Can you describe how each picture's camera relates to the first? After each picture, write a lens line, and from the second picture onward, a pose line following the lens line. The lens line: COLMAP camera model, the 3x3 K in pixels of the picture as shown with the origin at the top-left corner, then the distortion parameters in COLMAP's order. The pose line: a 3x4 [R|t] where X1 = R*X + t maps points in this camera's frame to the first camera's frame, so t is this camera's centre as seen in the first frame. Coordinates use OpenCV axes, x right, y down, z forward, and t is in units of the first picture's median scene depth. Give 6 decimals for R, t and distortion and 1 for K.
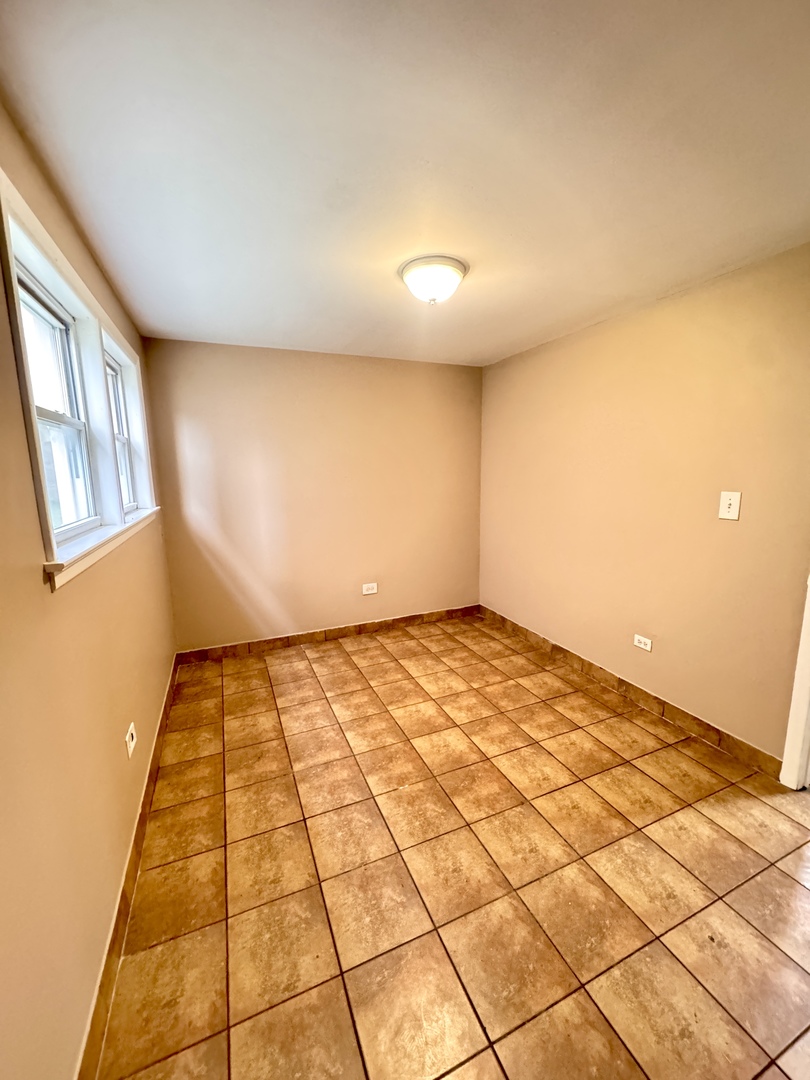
lens RADIAL K [[430.3, 0, 405.0], [0, 430.3, 540.0], [0, 0, 1]] dist [-0.001526, 0.000288]
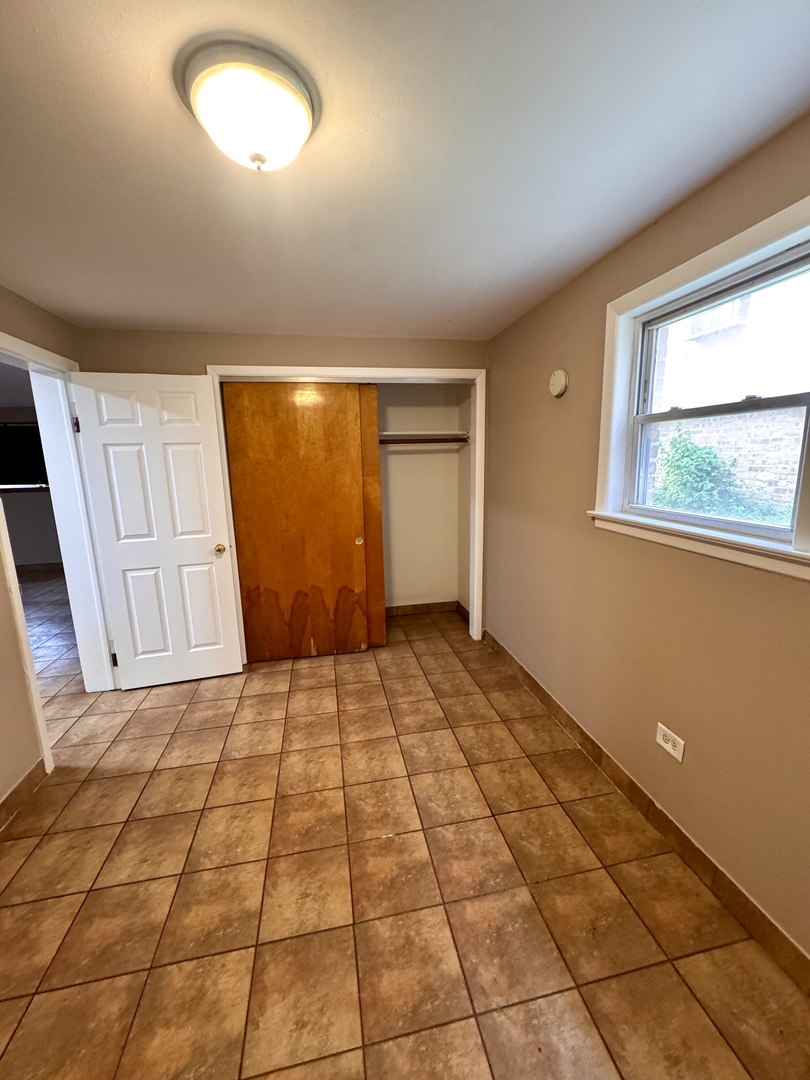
lens RADIAL K [[430.3, 0, 405.0], [0, 430.3, 540.0], [0, 0, 1]] dist [-0.001526, 0.000288]
pose [[-0.977225, -0.004925, 0.212150, -0.223056], [0.069736, 0.936753, 0.342972, -0.291800], [-0.200421, 0.349955, -0.915075, 1.601911]]
